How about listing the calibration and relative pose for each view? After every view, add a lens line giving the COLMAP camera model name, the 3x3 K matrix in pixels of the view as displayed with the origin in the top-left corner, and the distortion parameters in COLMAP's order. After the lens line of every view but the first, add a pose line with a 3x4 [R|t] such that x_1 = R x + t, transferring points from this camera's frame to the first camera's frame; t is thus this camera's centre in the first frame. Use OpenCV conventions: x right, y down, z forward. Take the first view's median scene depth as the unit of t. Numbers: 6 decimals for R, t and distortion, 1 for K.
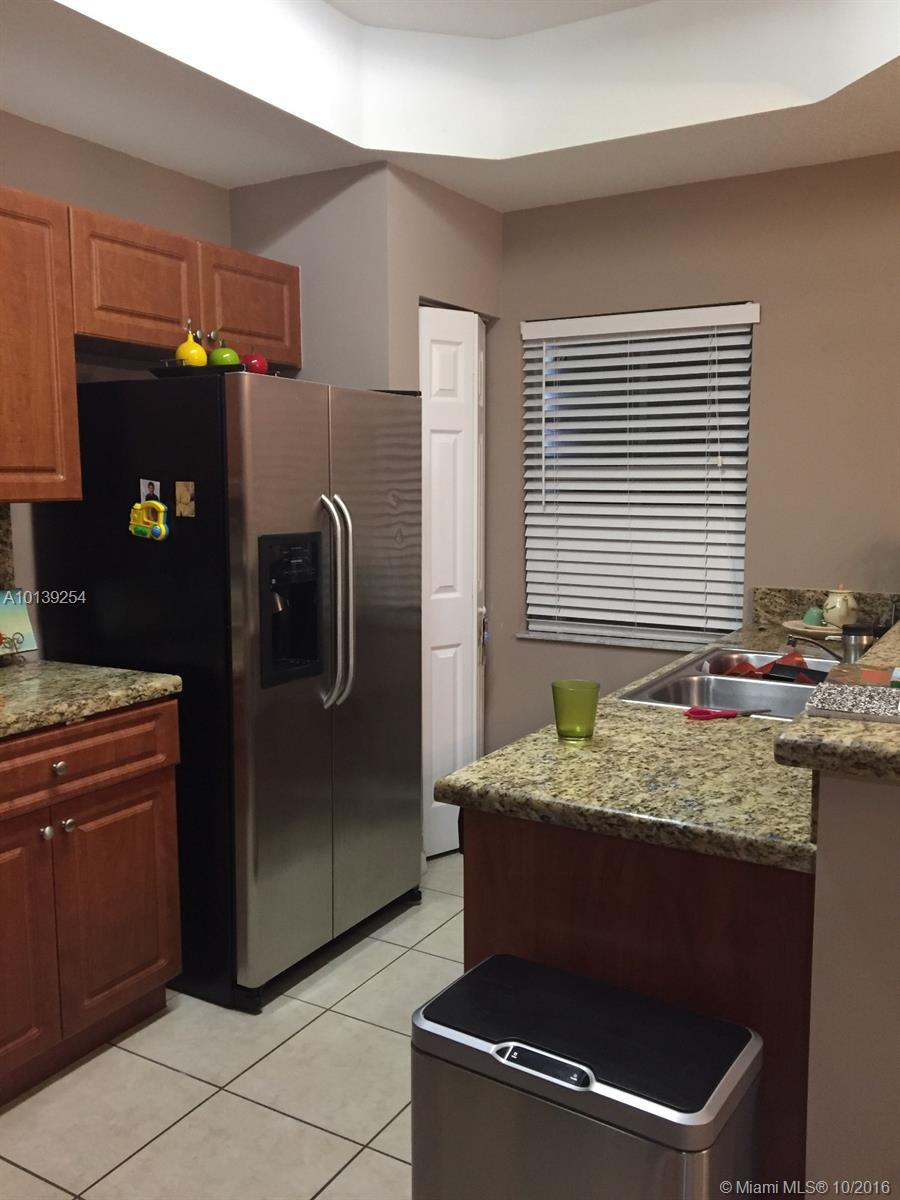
lens RADIAL K [[1009.7, 0, 444.4], [0, 1009.7, 604.0], [0, 0, 1]] dist [0.057177, -0.070876]
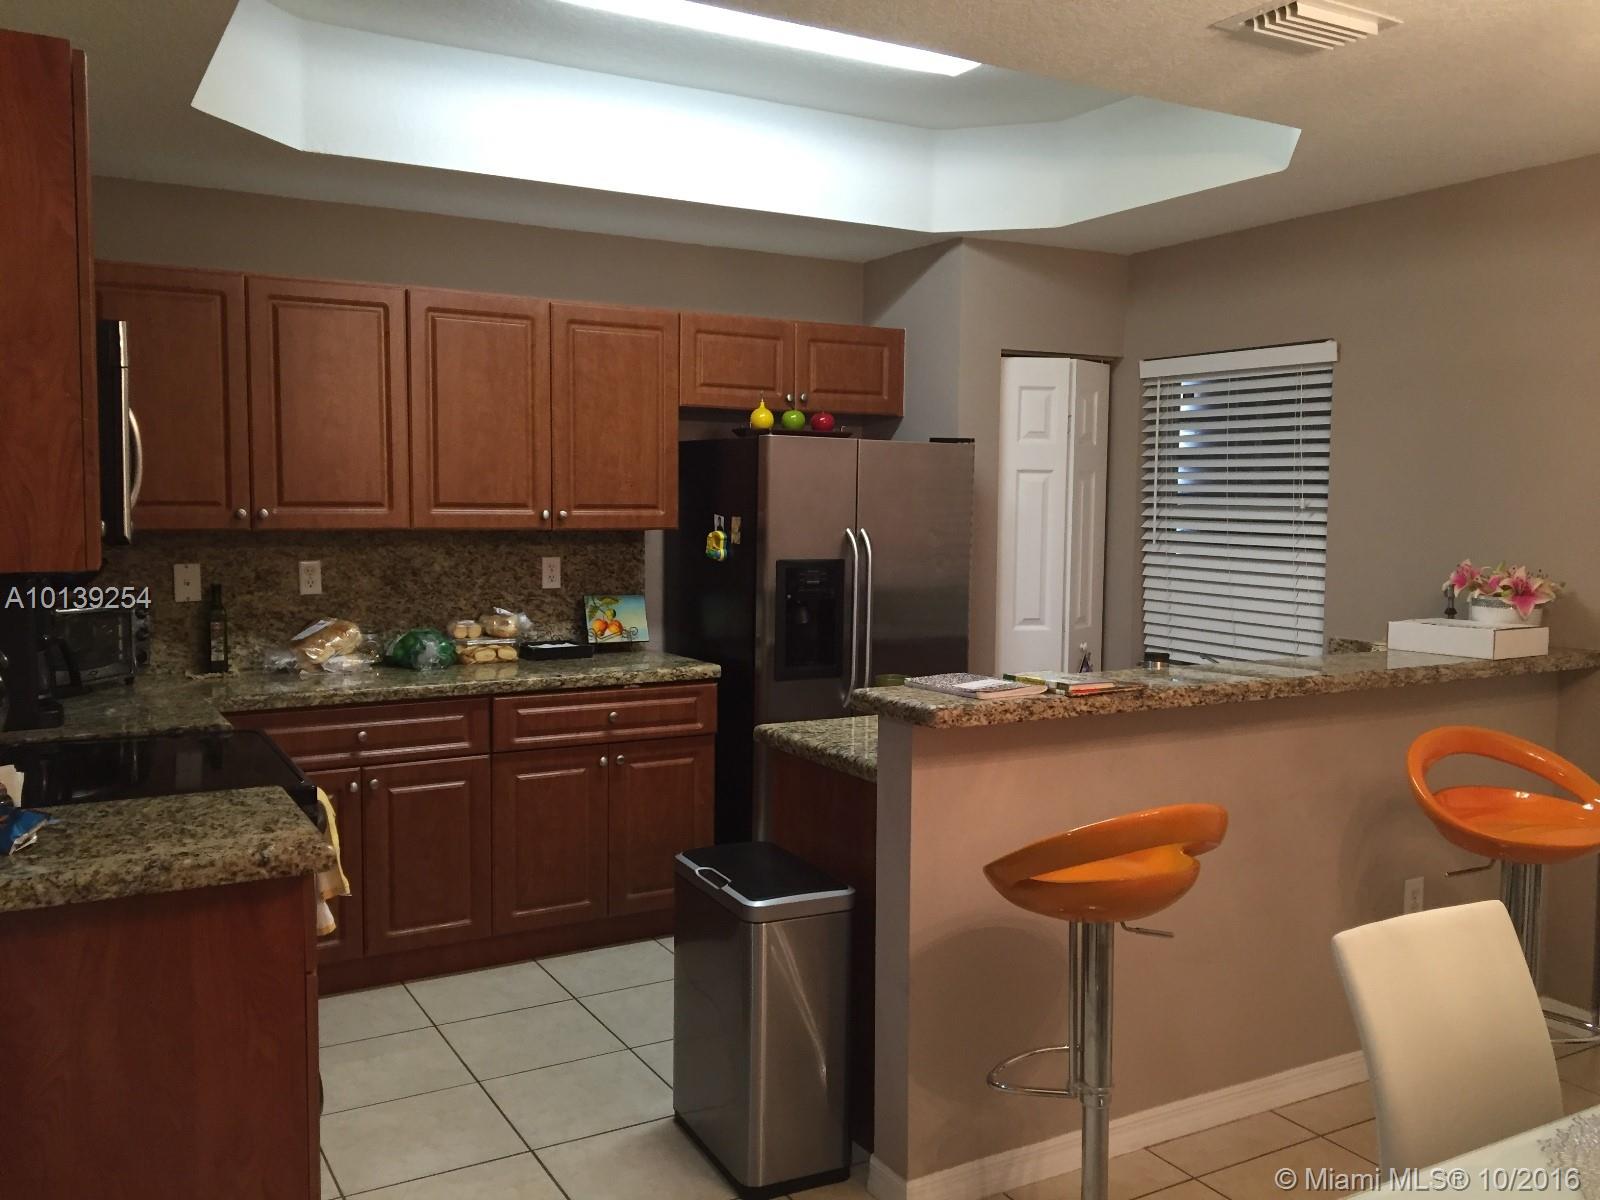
lens RADIAL K [[1346.3, 0, 803.0], [0, 1346.3, 593.5], [0, 0, 1]] dist [0.057177, -0.070876]
pose [[0.867318, 0.047491, -0.495484, 0.632387], [-0.074471, 0.996615, -0.034834, 0.029305], [0.492152, 0.067111, 0.867919, -0.419837]]
